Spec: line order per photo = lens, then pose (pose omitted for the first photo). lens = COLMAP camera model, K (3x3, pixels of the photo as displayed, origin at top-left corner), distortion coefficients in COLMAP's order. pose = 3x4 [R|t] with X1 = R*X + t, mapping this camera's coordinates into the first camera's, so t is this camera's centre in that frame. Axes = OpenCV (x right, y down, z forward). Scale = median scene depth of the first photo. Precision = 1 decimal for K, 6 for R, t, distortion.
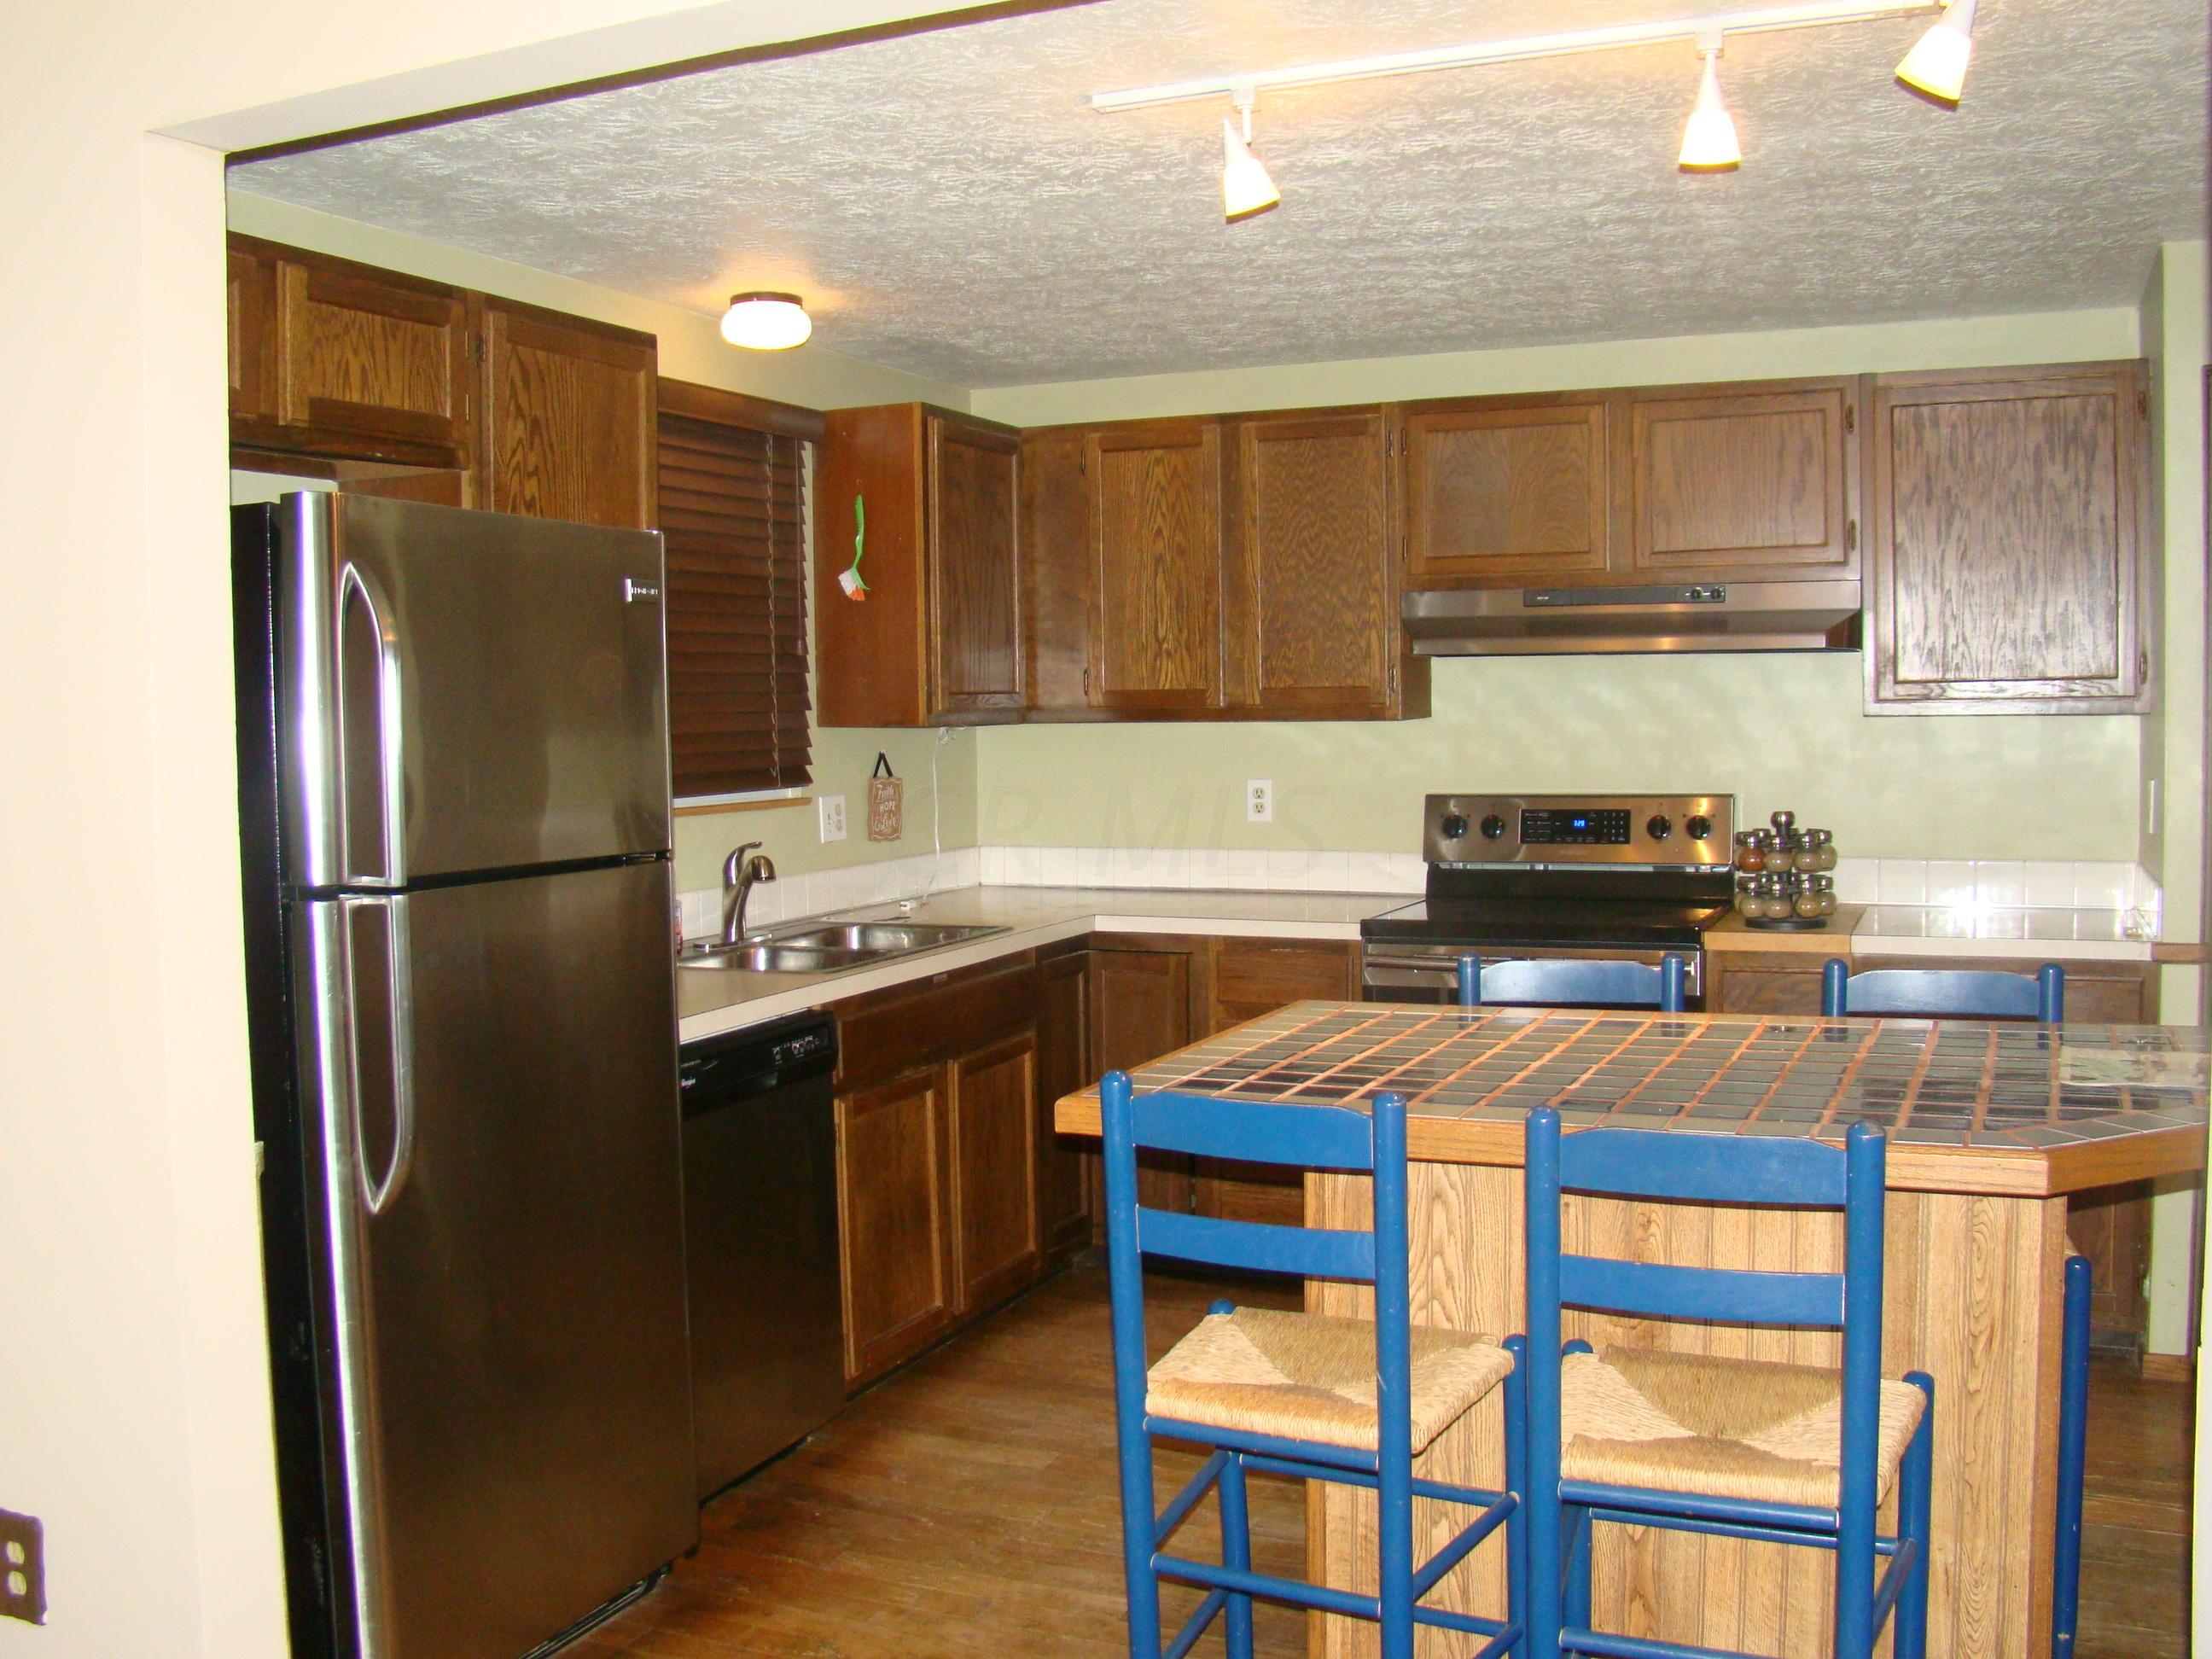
lens RADIAL K [[2044.2, 0, 1106.0], [0, 2044.2, 829.5], [0, 0, 1]] dist [-0.192640, 0.140931]
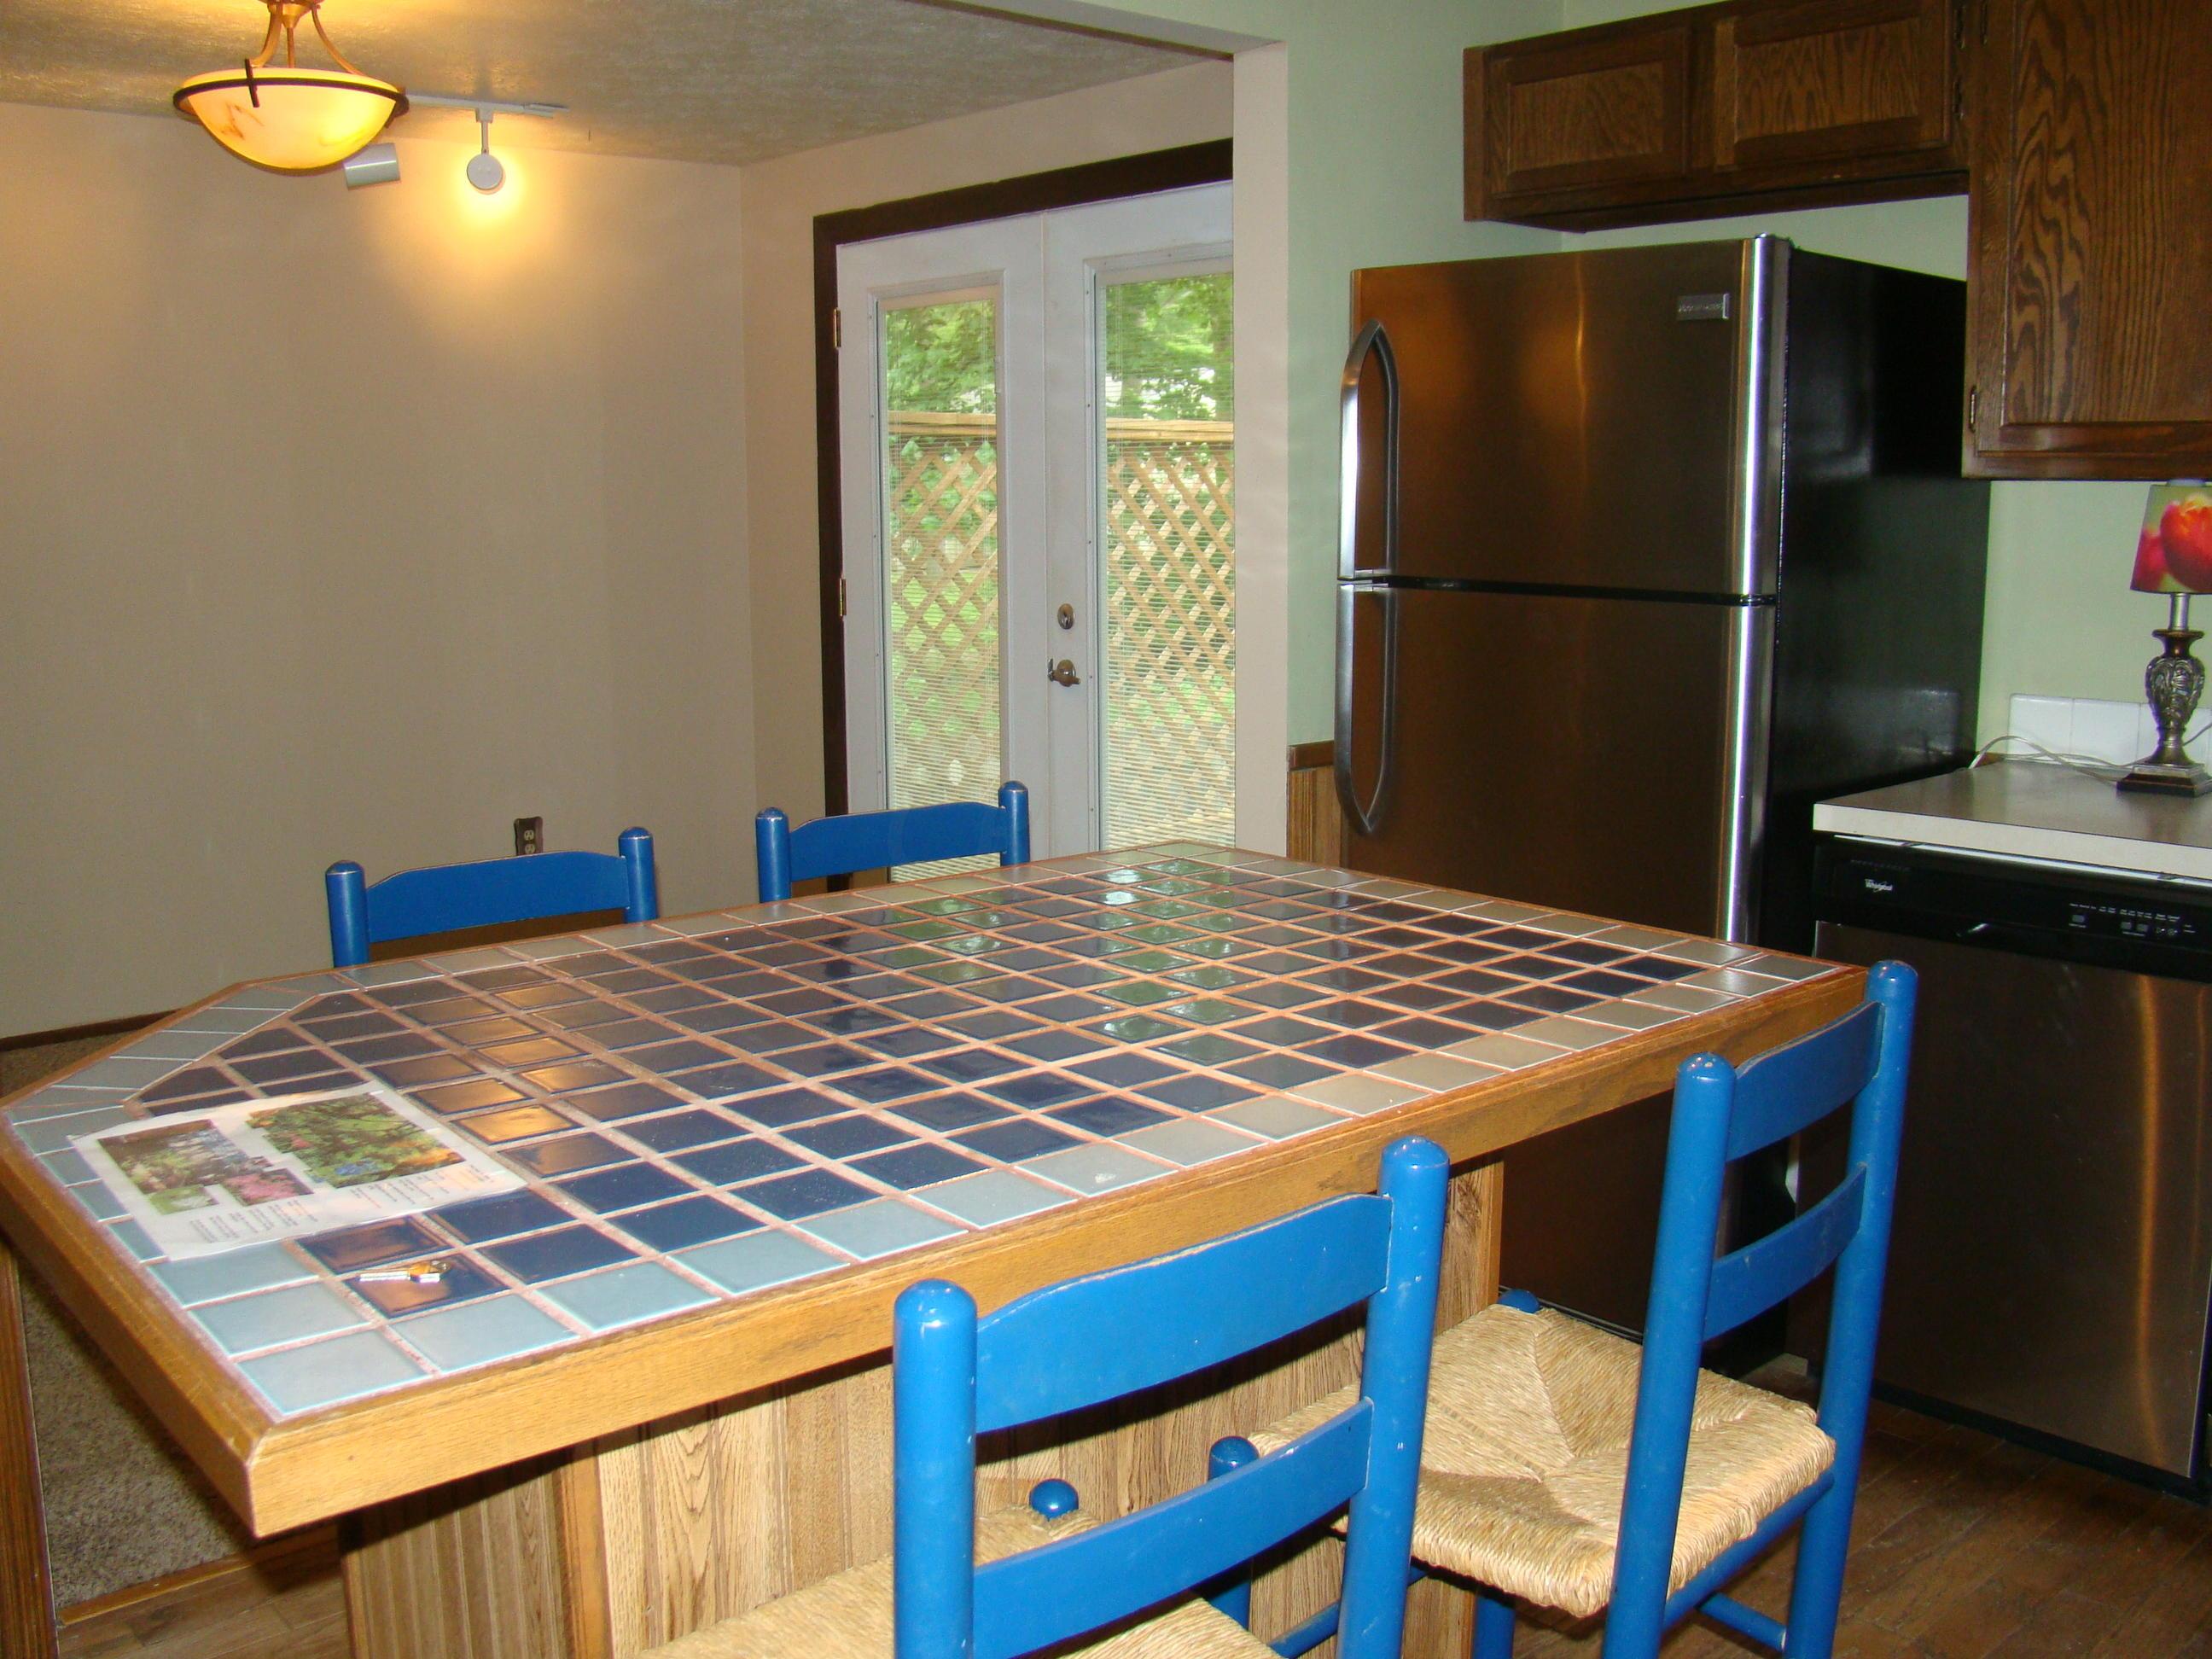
lens RADIAL K [[2044.2, 0, 1106.0], [0, 2044.2, 829.5], [0, 0, 1]] dist [-0.192640, 0.140931]
pose [[-0.423725, 0.170704, -0.889560, 0.644448], [-0.037991, 0.977868, 0.205747, -0.054137], [0.904994, 0.120975, -0.407861, 1.013553]]
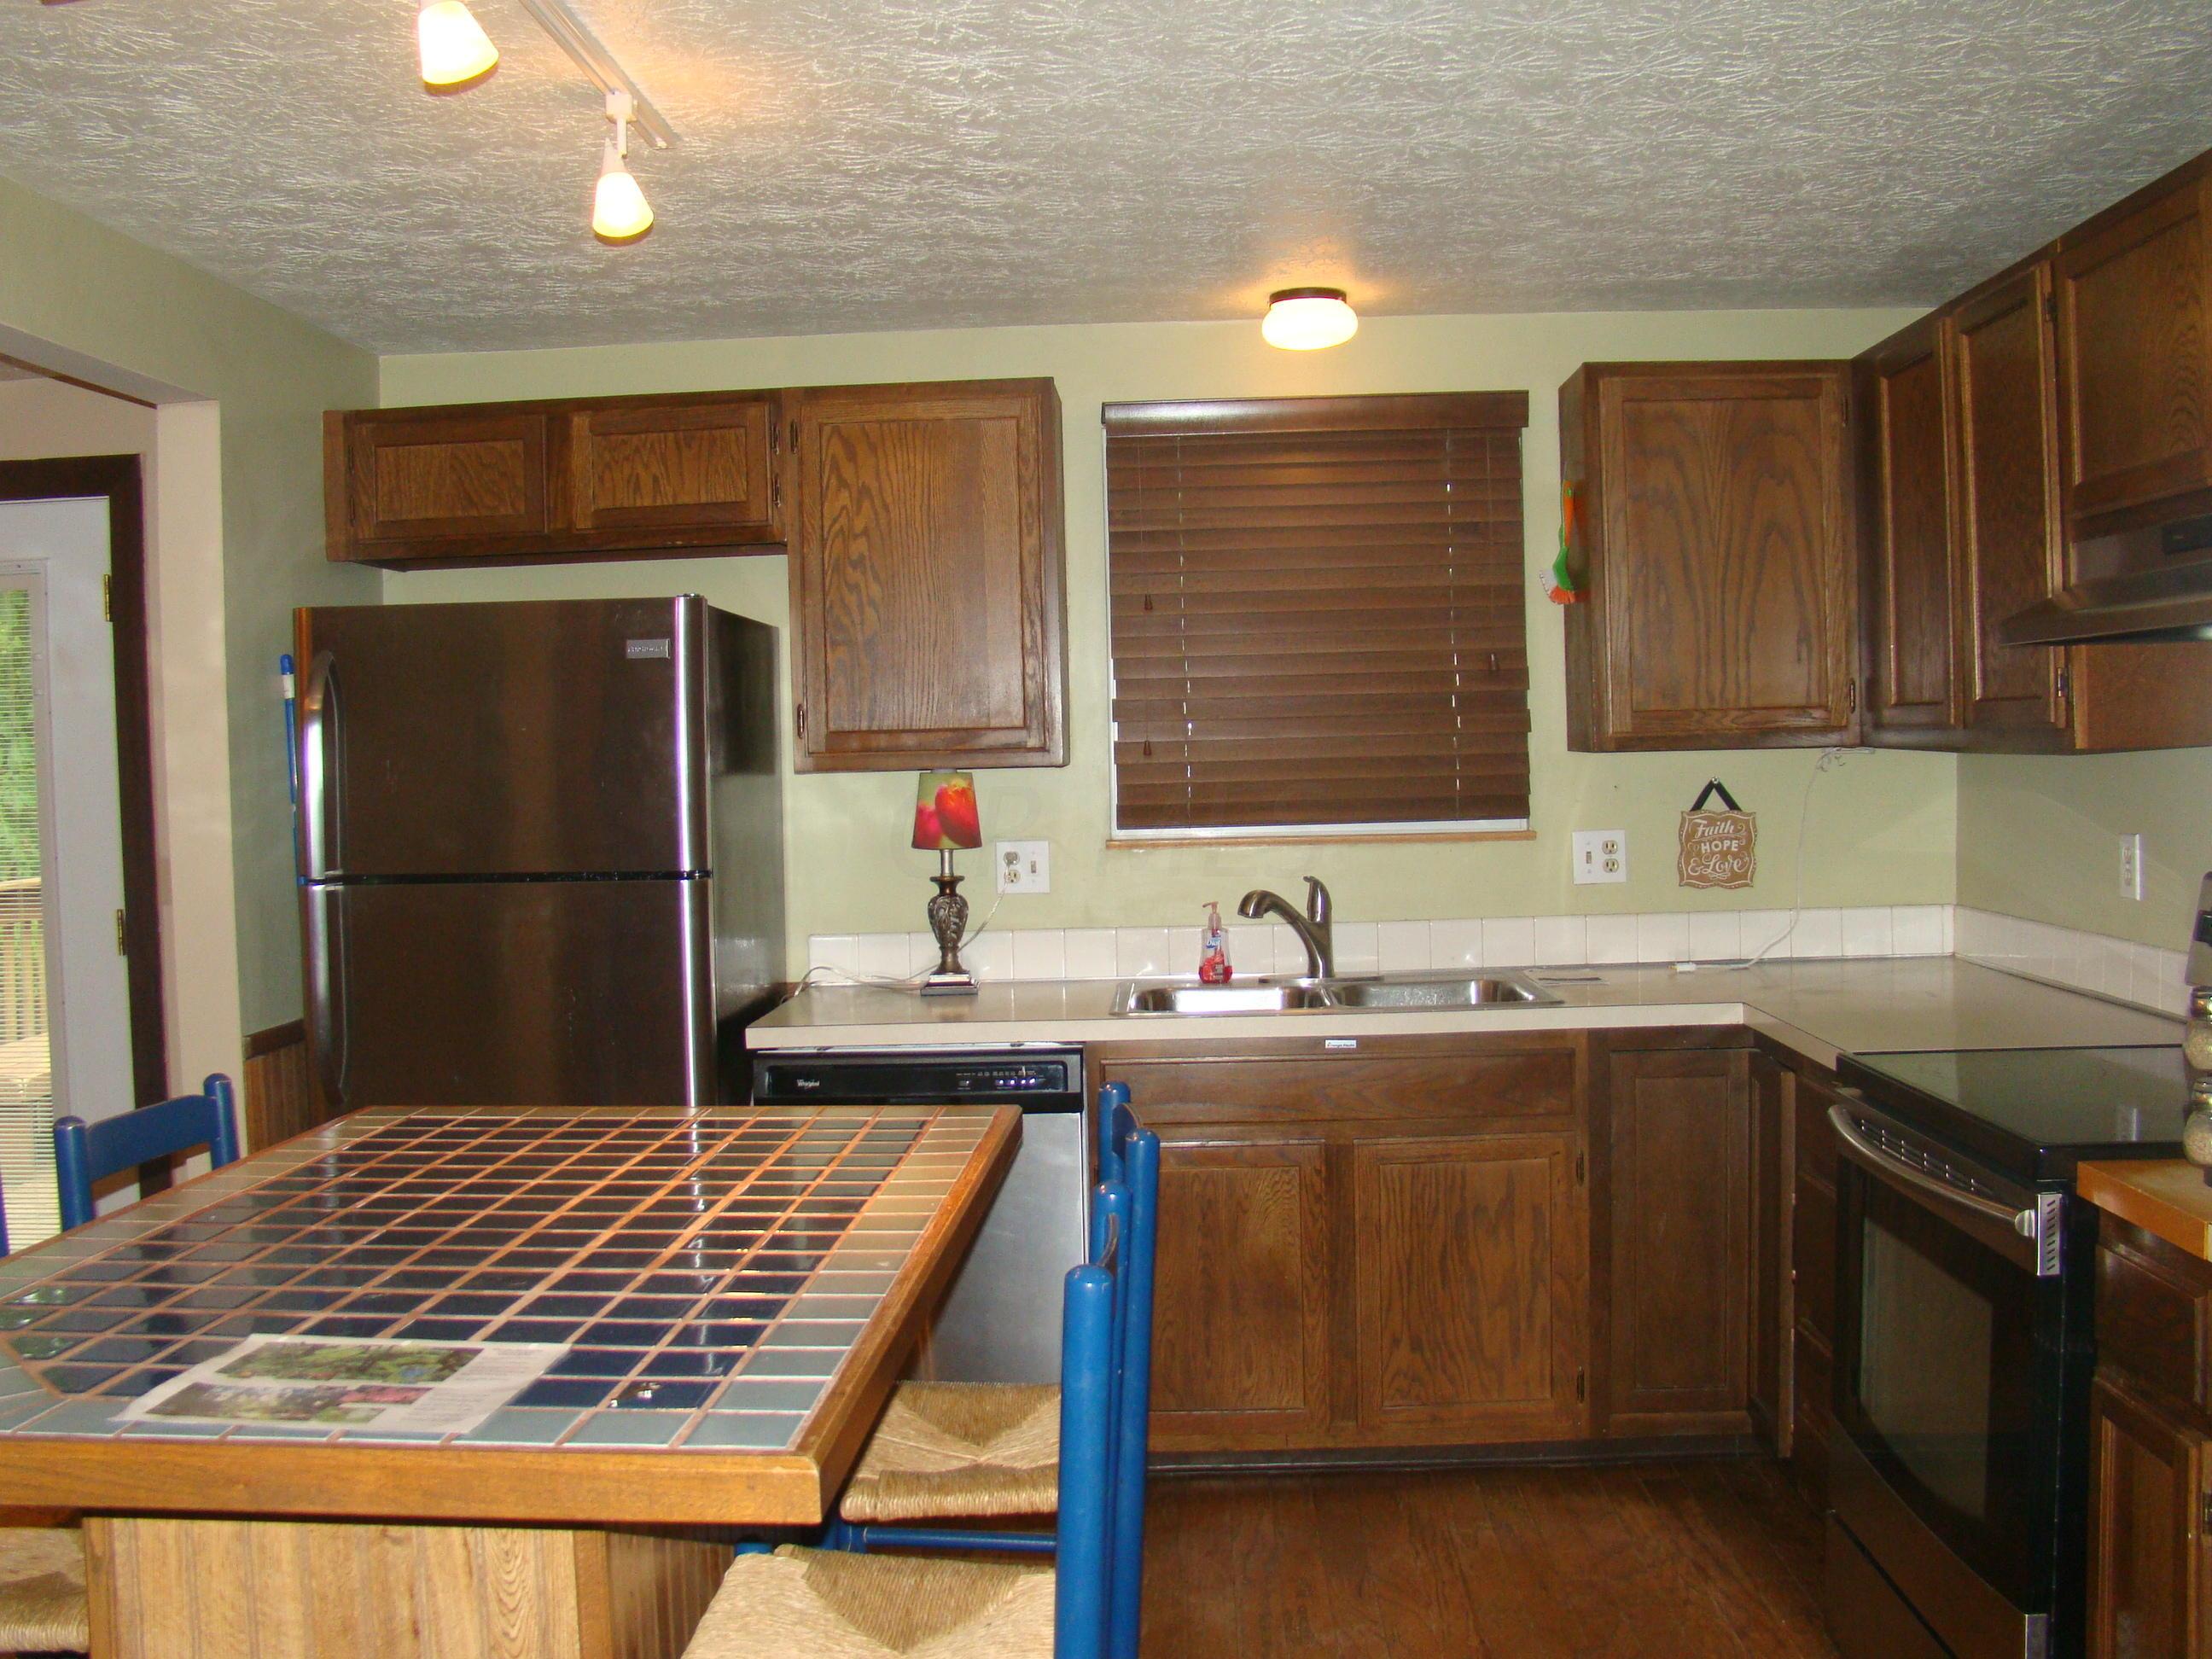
lens RADIAL K [[2044.2, 0, 1106.0], [0, 2044.2, 829.5], [0, 0, 1]] dist [-0.192640, 0.140931]
pose [[0.368977, 0.042415, -0.928470, 0.852038], [-0.037856, 0.998815, 0.030584, -0.051524], [0.928667, 0.023863, 0.370145, 0.715052]]
